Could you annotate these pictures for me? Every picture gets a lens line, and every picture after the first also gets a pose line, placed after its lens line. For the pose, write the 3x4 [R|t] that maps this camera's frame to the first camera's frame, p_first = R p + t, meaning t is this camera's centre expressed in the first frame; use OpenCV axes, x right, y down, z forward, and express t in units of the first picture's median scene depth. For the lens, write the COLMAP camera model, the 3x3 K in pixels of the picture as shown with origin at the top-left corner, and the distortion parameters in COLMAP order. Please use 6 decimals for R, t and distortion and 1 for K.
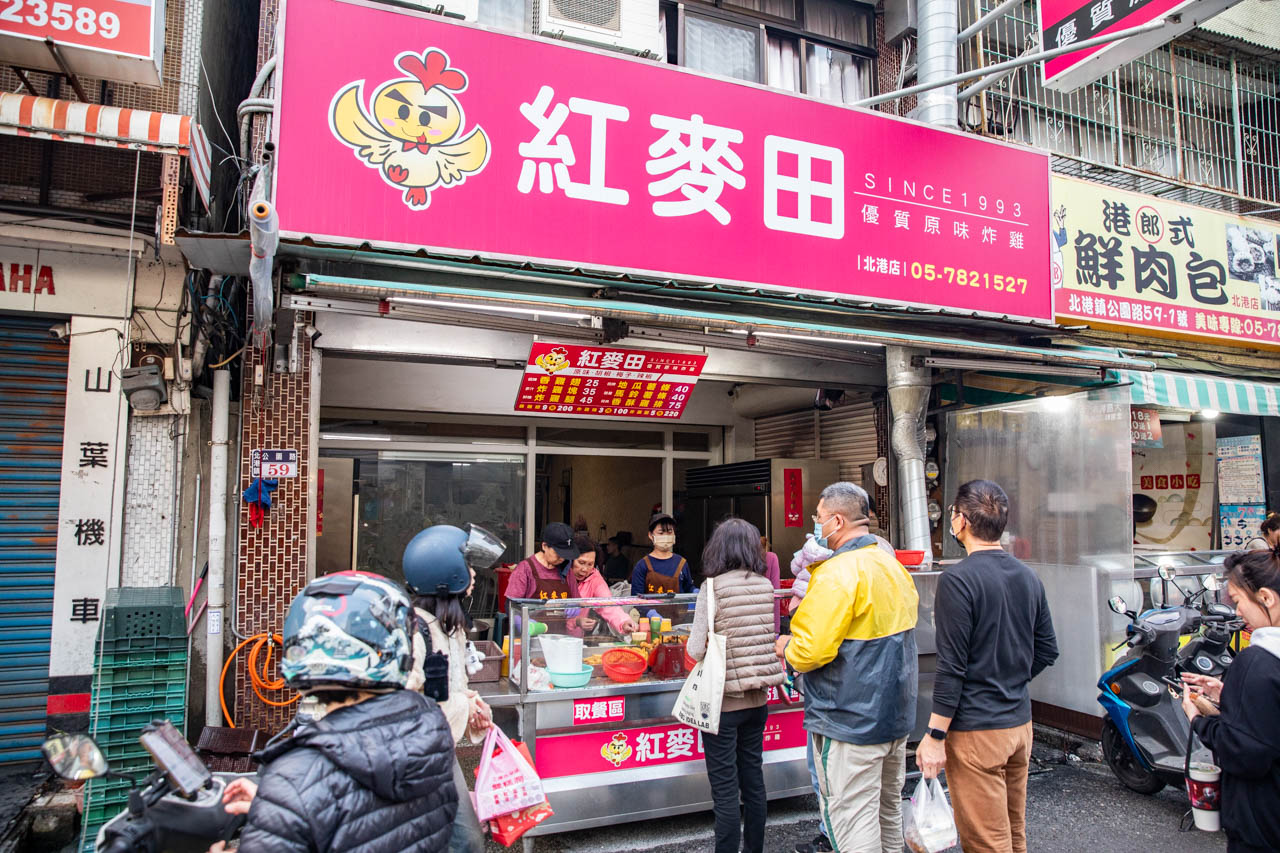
lens RADIAL K [[848.4, 0, 640.0], [0, 848.4, 426.5], [0, 0, 1]] dist [-0.110974, 0.085539]
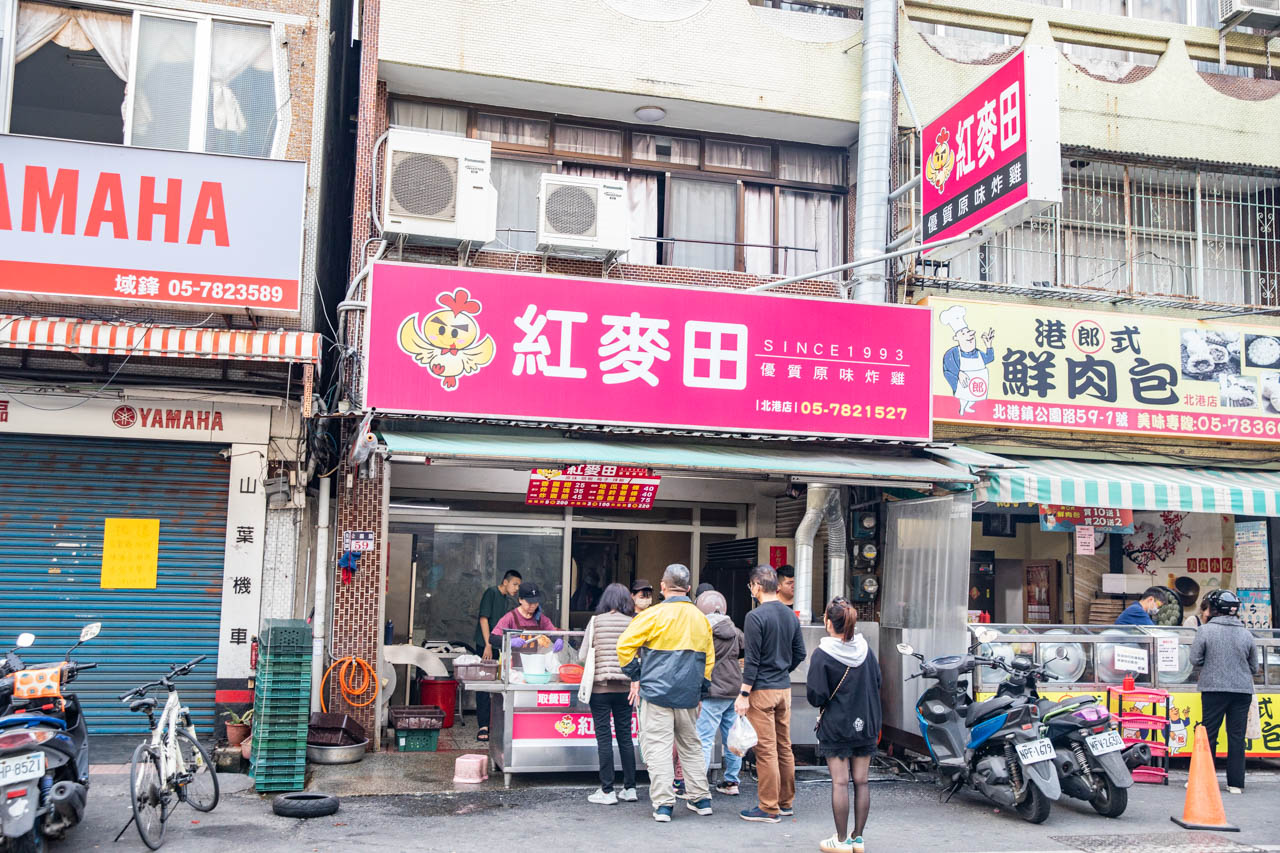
lens RADIAL K [[1207.7, 0, 640.0], [0, 1207.7, 426.5], [0, 0, 1]] dist [-0.015680, 0.020849]
pose [[0.989013, 0.002317, -0.147808, 0.360746], [-0.007108, 0.999466, -0.031893, -0.091950], [0.147655, 0.032594, 0.988502, -1.023664]]
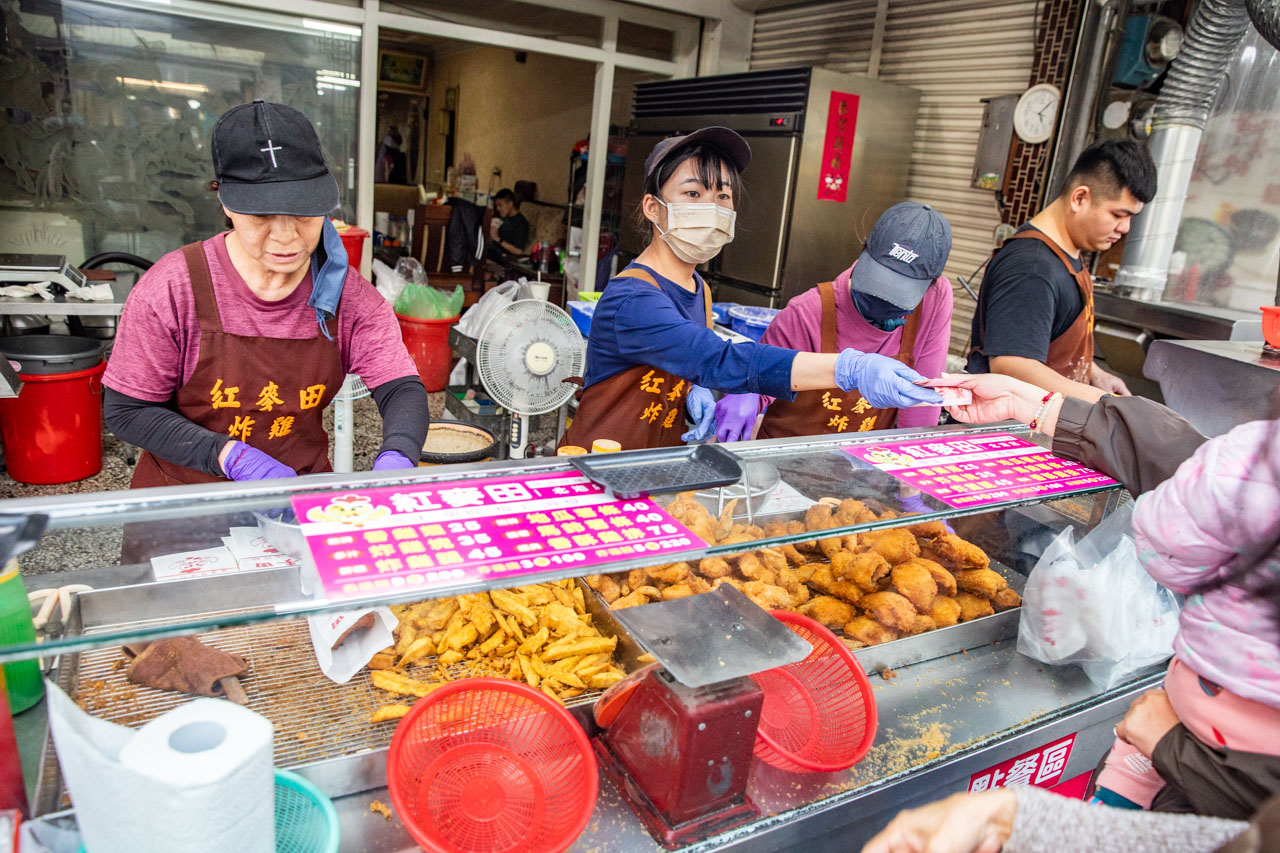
lens RADIAL K [[865.7, 0, 640.0], [0, 865.7, 426.5], [0, 0, 1]] dist [-0.108580, 0.000077]
pose [[0.990126, 0.056055, 0.128484, -0.011631], [-0.101213, 0.920013, 0.378591, 0.083079], [-0.096985, -0.387857, 0.916603, 0.656744]]
